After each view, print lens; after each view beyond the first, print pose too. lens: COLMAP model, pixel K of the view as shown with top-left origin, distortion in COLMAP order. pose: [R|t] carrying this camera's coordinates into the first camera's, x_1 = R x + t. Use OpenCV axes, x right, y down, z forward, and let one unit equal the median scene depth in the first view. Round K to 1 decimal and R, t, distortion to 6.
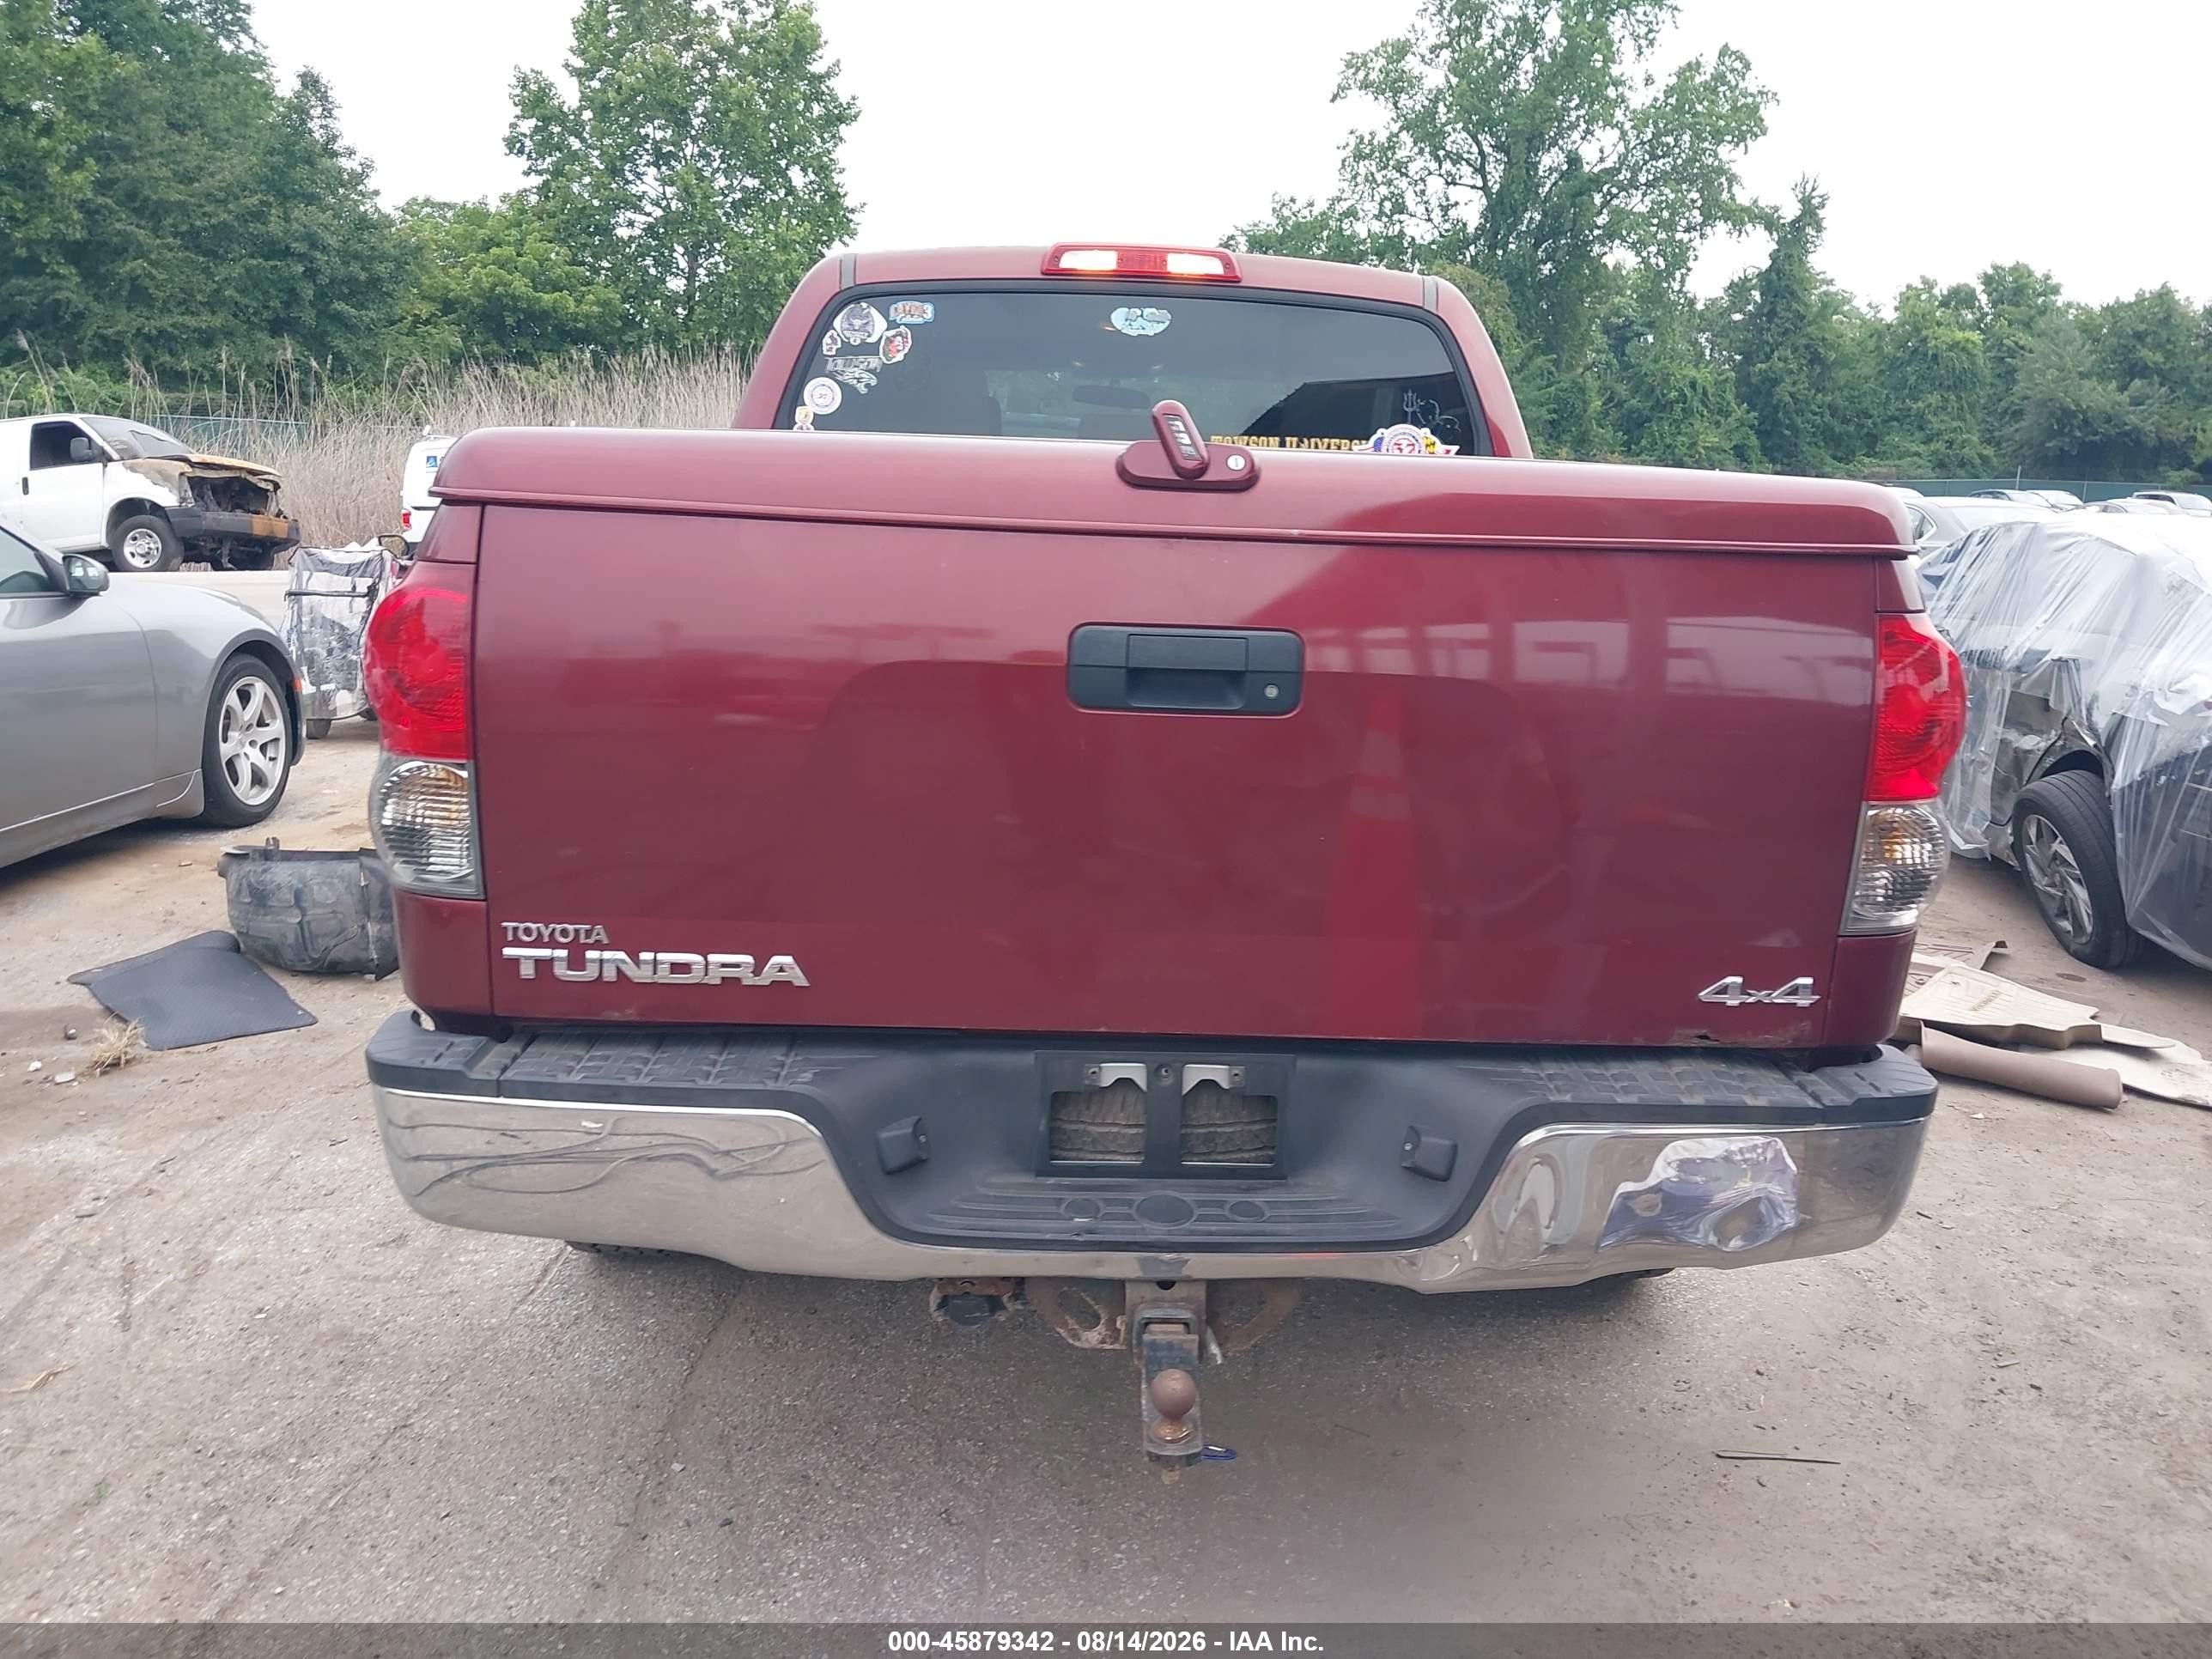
lens RADIAL K [[1735.2, 0, 1106.0], [0, 1735.2, 829.5], [0, 0, 1]] dist [0.005289, -0.026656]
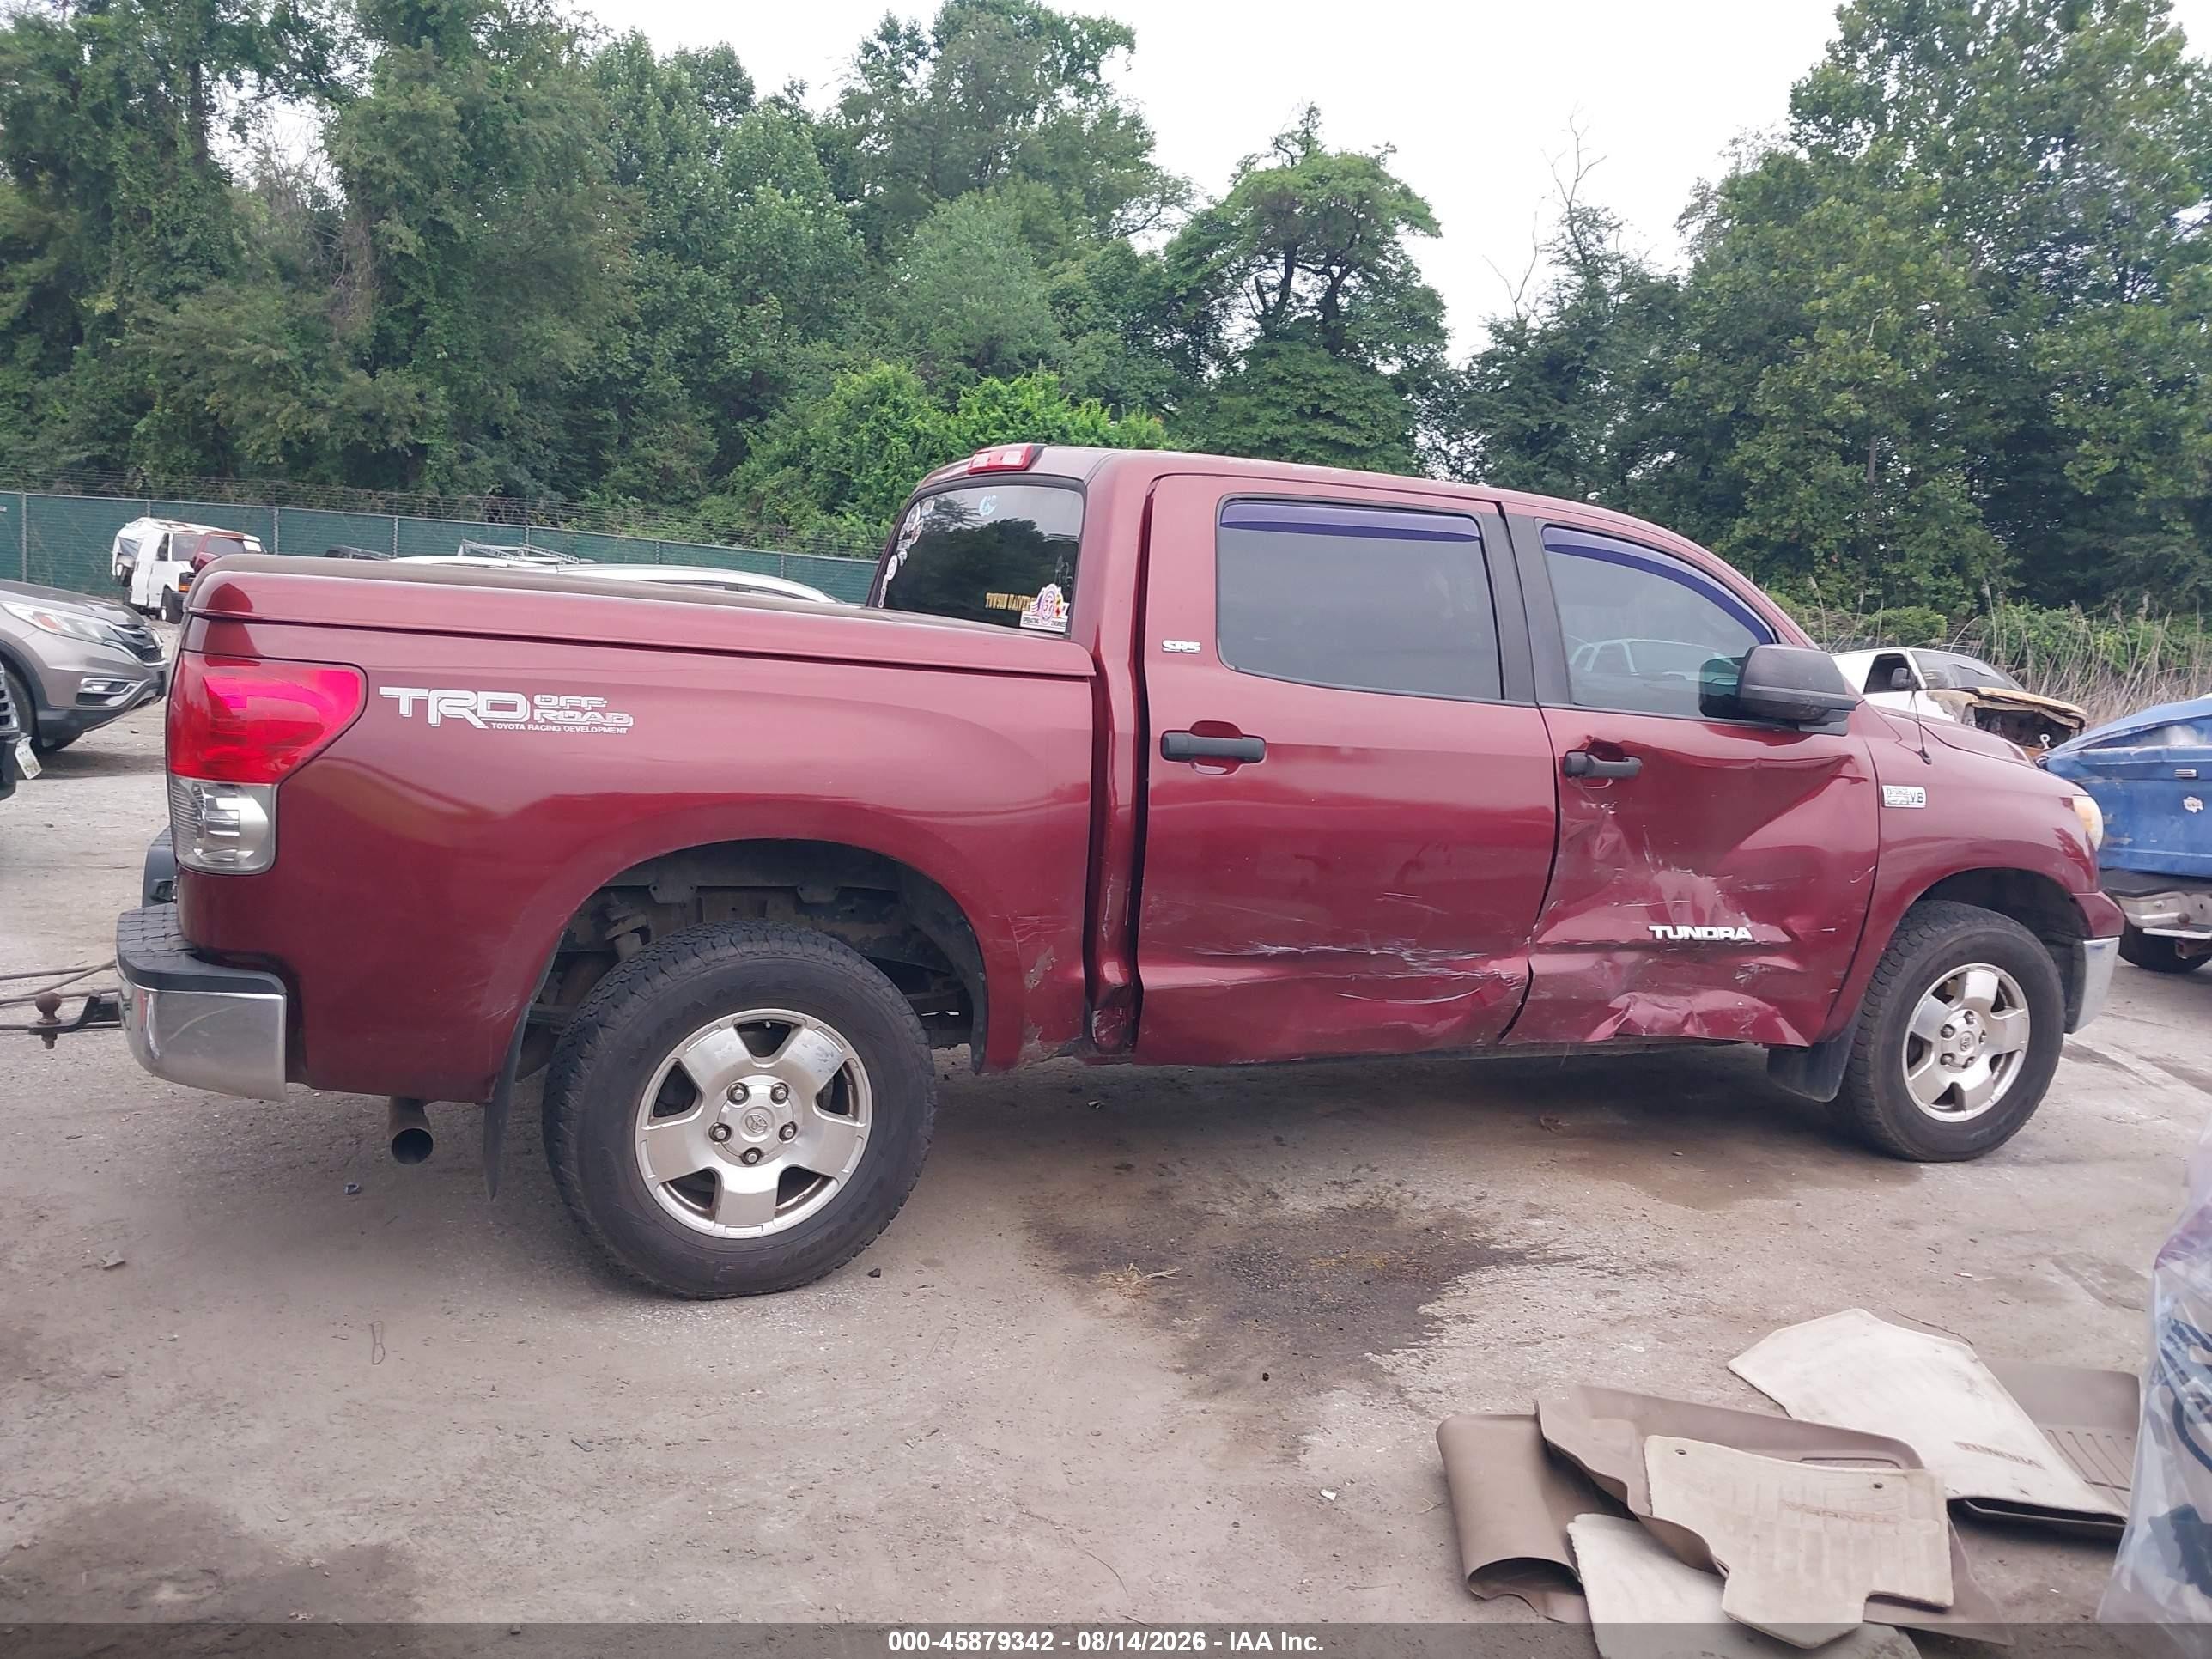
lens RADIAL K [[1731.9, 0, 1157.2], [0, 1731.9, 826.6], [0, 0, 1]] dist [0.046468, -0.077024]
pose [[0.372605, 0.114421, -0.920909, 0.149708], [-0.250414, 0.967953, 0.018947, -0.014562], [0.893565, 0.223549, 0.389316, 0.080519]]
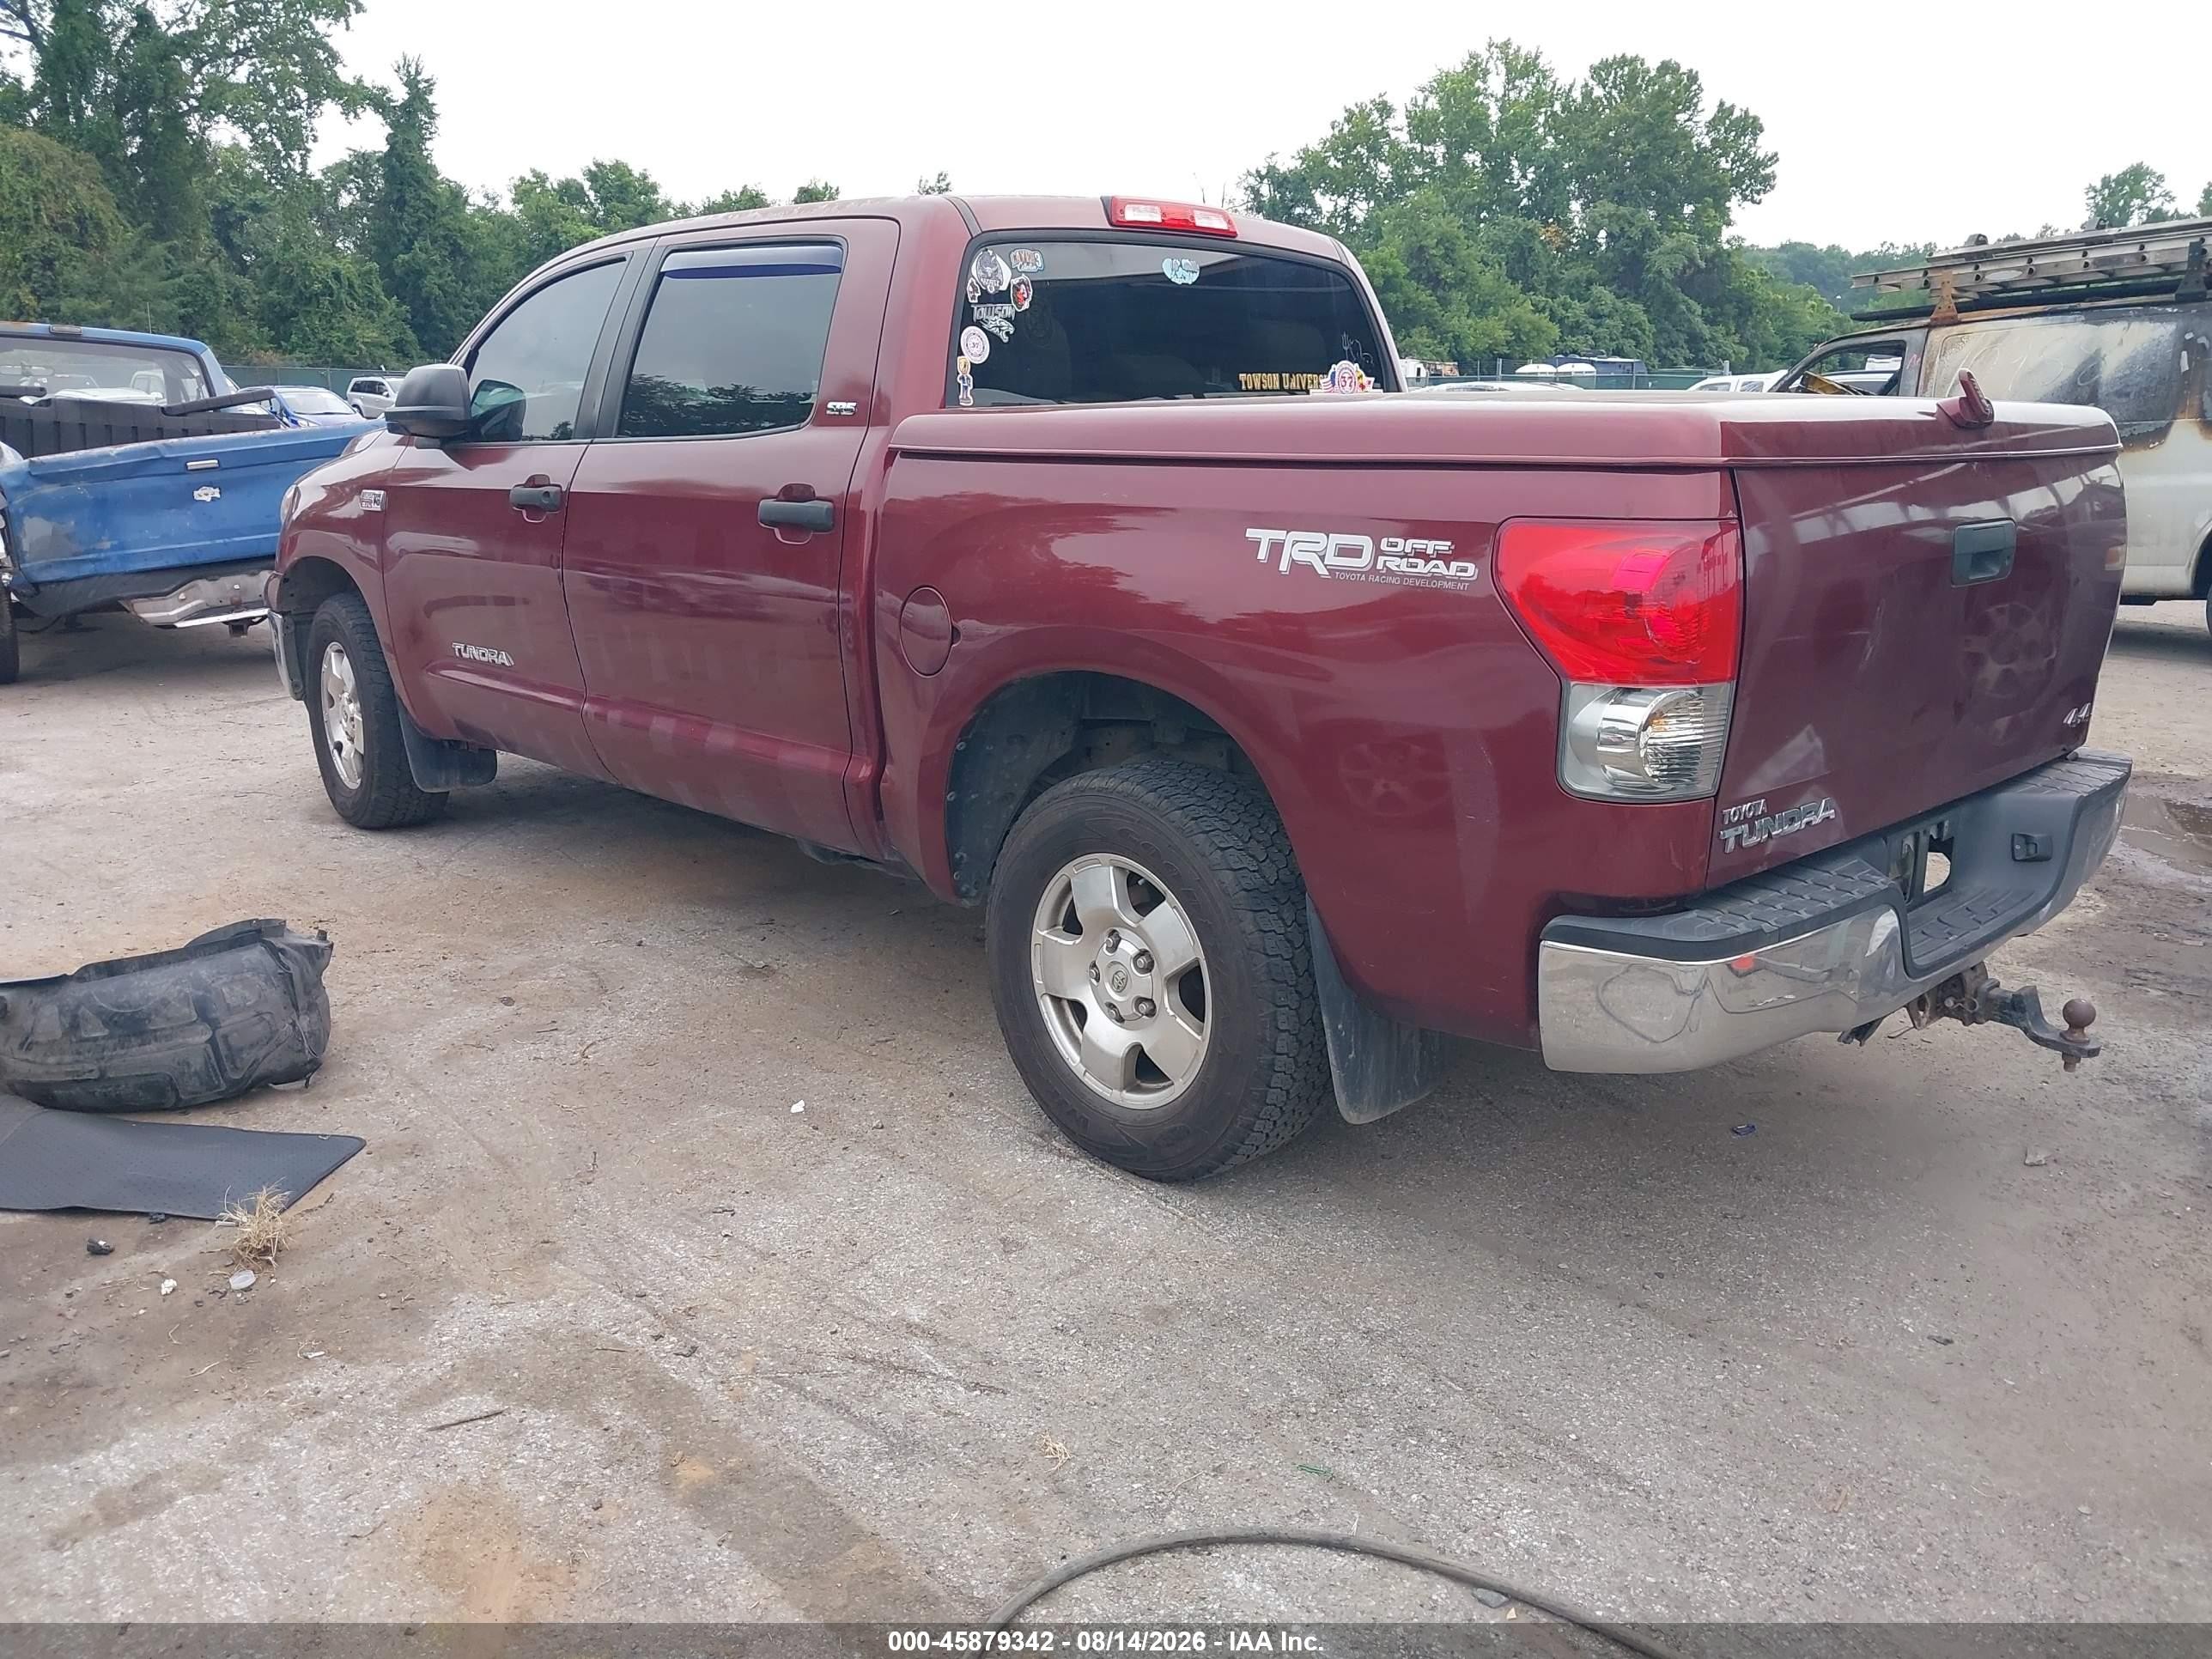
lens RADIAL K [[1725.0, 0, 1152.5], [0, 1725.0, 830.8], [0, 0, 1]] dist [0.005928, -0.004238]
pose [[0.739976, -0.195901, 0.643474, -0.092149], [0.157517, 0.980516, 0.117371, -0.008910], [-0.653930, 0.014506, 0.756416, 0.021722]]
